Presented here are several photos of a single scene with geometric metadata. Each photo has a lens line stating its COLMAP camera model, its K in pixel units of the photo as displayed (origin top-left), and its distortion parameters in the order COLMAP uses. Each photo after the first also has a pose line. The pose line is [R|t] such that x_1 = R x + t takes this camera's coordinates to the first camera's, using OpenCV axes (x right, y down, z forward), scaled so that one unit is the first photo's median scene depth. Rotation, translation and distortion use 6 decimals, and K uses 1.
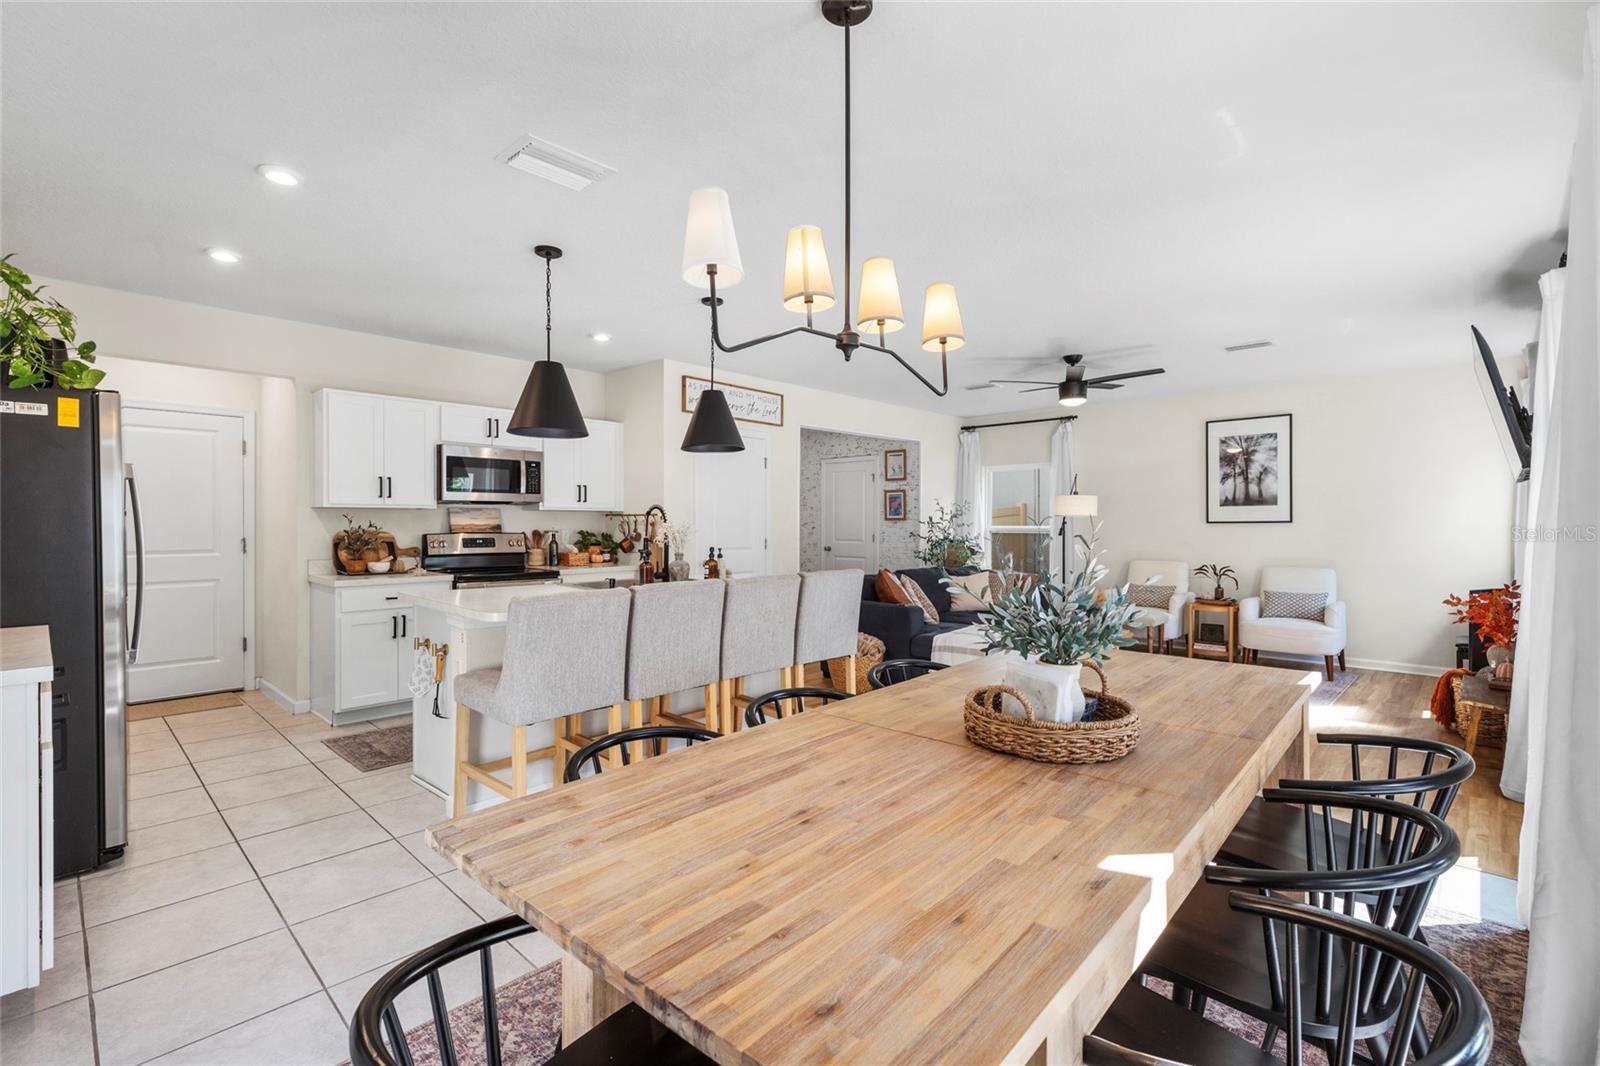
lens RADIAL K [[722.3, 0, 806.1], [0, 722.3, 527.3], [0, 0, 1]] dist [0.009369, -0.001666]
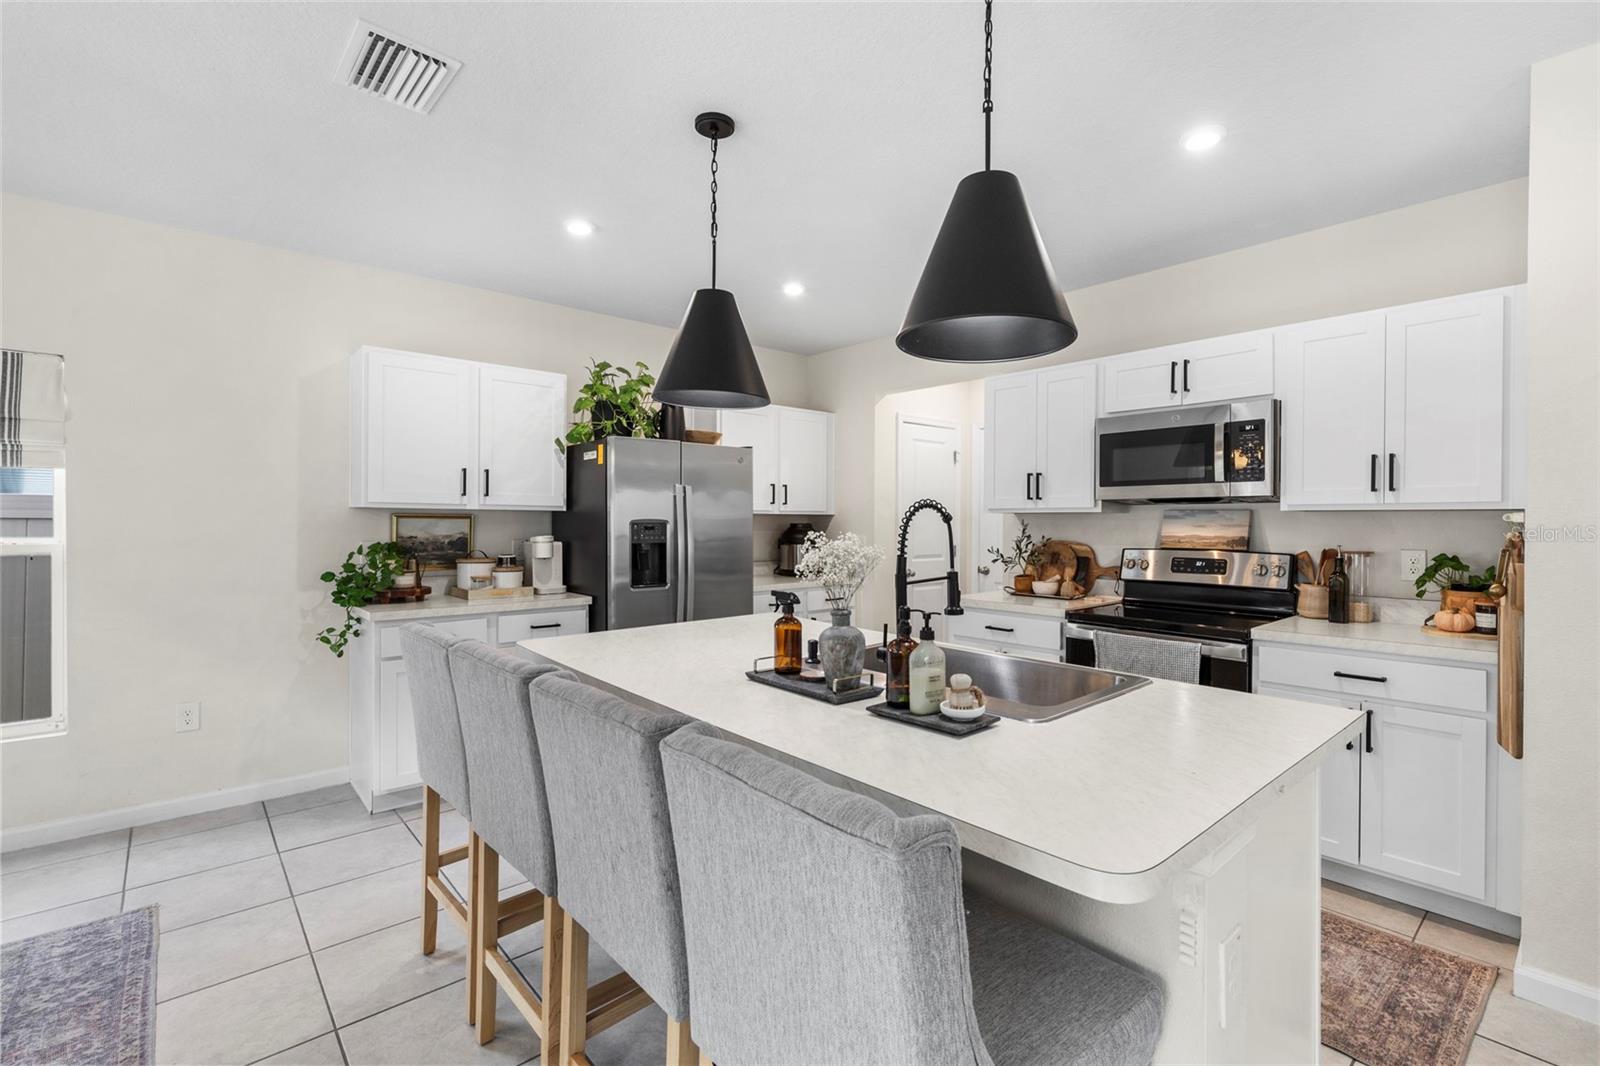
lens RADIAL K [[722.3, 0, 809.1], [0, 722.3, 527.4], [0, 0, 1]] dist [0.009369, -0.001666]
pose [[-0.092626, 0.005390, -0.995686, 0.169471], [-0.011999, 0.999907, 0.006529, -0.010393], [0.995629, 0.012552, -0.092553, 0.653265]]
